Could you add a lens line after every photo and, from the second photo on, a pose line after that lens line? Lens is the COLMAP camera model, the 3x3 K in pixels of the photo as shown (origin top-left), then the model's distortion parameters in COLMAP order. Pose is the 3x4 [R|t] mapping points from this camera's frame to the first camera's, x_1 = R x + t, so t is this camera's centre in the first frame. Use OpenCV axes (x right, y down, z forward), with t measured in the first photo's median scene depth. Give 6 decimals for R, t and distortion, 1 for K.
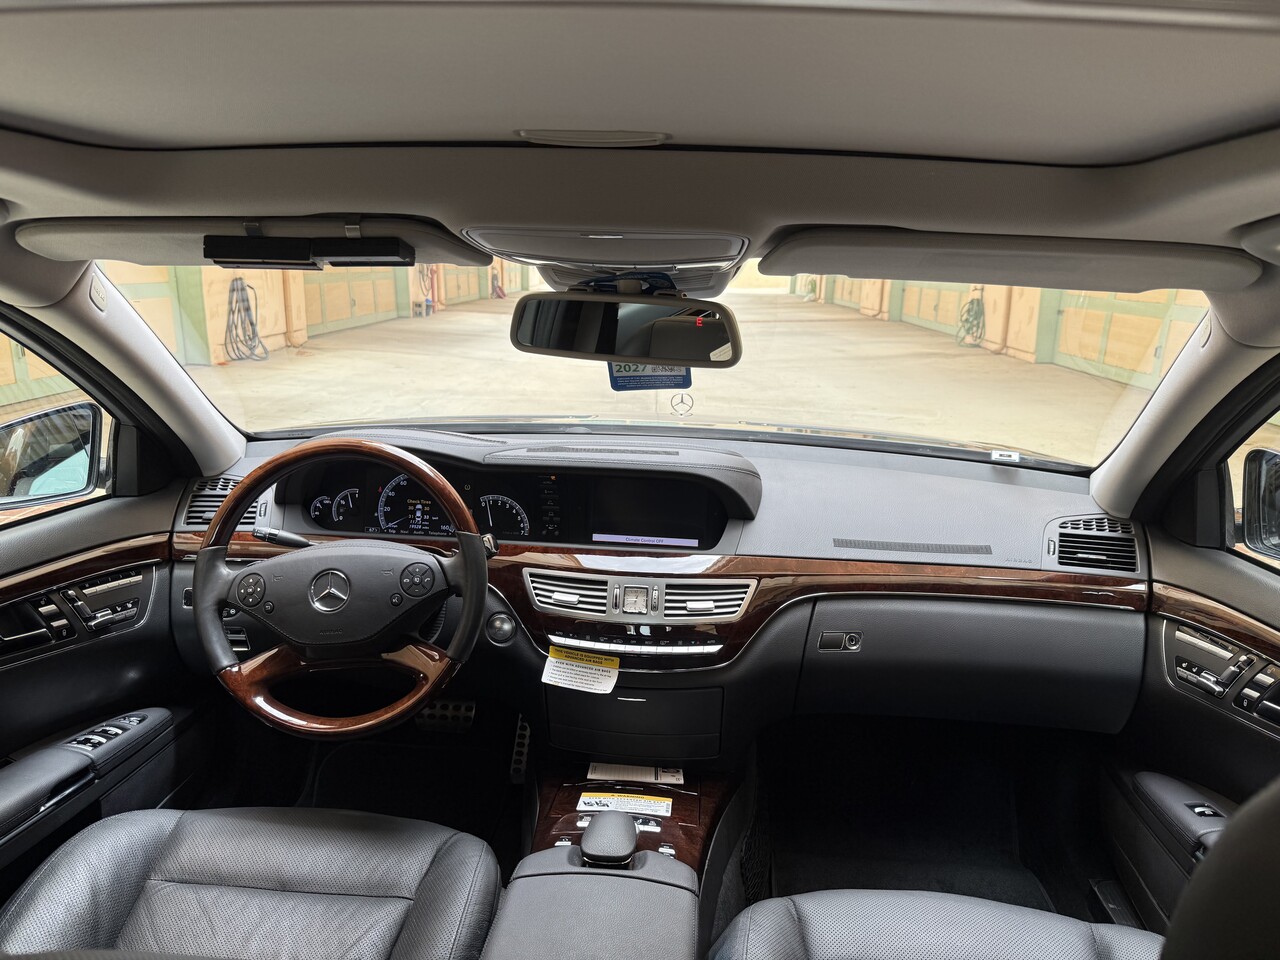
lens RADIAL K [[917.4, 0, 649.1], [0, 917.4, 472.3], [0, 0, 1]] dist [0.039708, -0.012731]
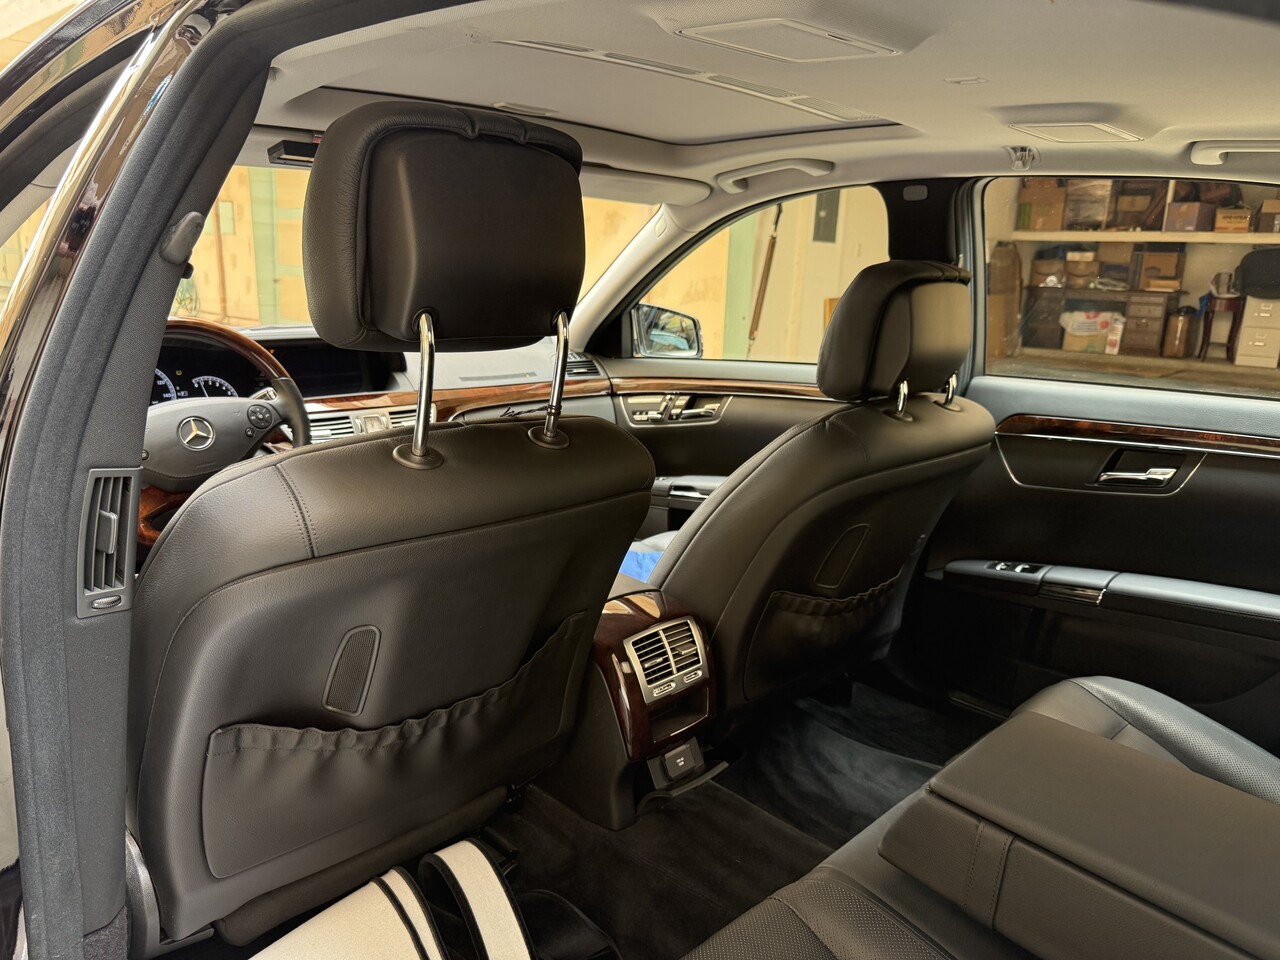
lens RADIAL K [[917.4, 0, 640.6], [0, 917.4, 481.8], [0, 0, 1]] dist [0.039708, -0.012731]
pose [[0.653053, -0.177631, 0.736186, -0.122584], [0.158288, 0.982648, 0.096685, 0.023009], [-0.740585, 0.053389, 0.669838, -0.040971]]
